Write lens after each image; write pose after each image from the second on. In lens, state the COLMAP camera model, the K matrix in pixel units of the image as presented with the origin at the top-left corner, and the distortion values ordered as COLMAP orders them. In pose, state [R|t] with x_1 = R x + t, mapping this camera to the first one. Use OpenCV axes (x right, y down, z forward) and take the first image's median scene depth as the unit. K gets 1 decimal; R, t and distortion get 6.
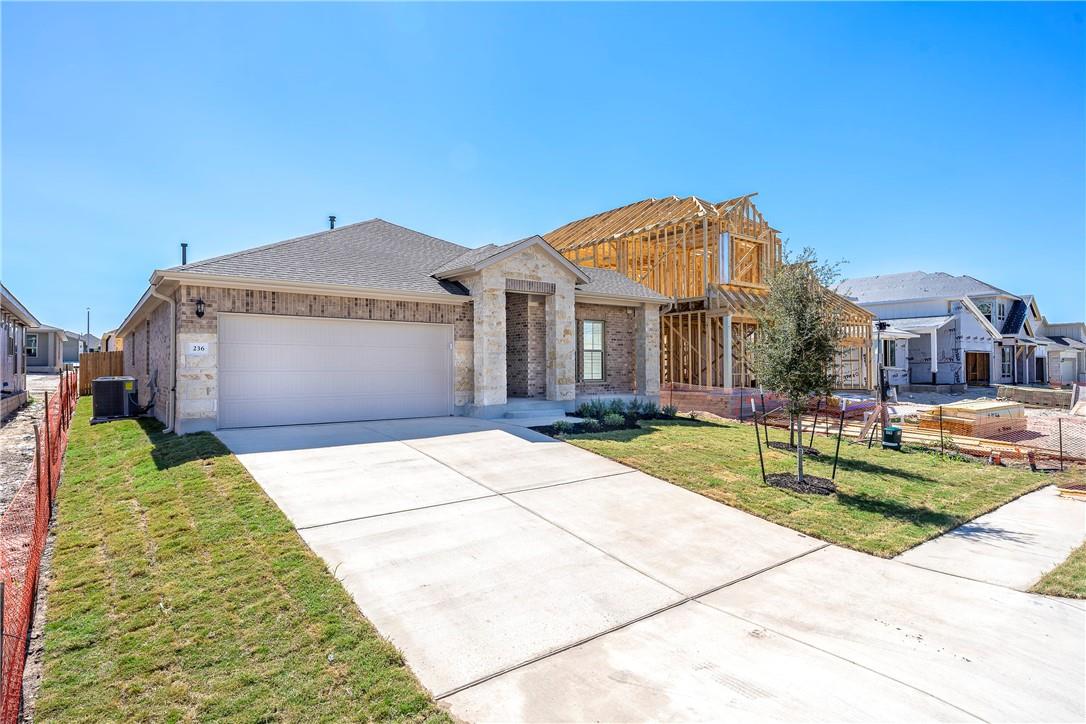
lens RADIAL K [[603.3, 0, 544.5], [0, 603.3, 364.5], [0, 0, 1]] dist [-0.025036, 0.009664]
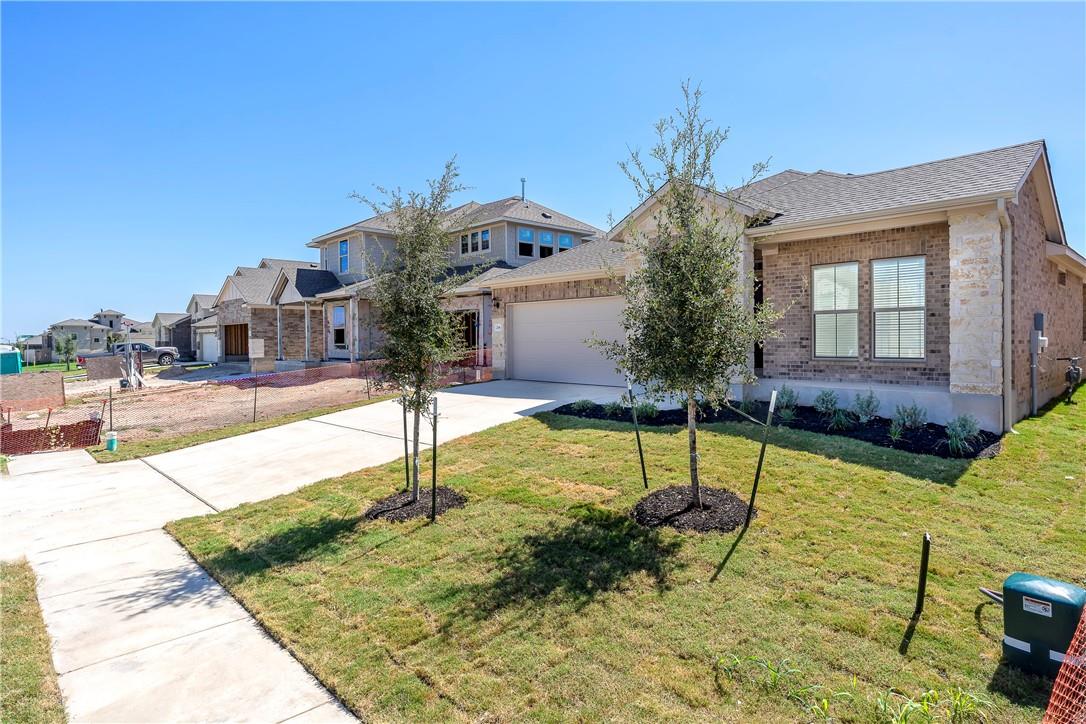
lens RADIAL K [[603.3, 0, 543.5], [0, 603.3, 354.5], [0, 0, 1]] dist [-0.025036, 0.009664]
pose [[0.094226, 0.025104, -0.995234, 0.756259], [0.011168, 0.999592, 0.026271, 0.002606], [0.995488, -0.013590, 0.093907, 0.712473]]
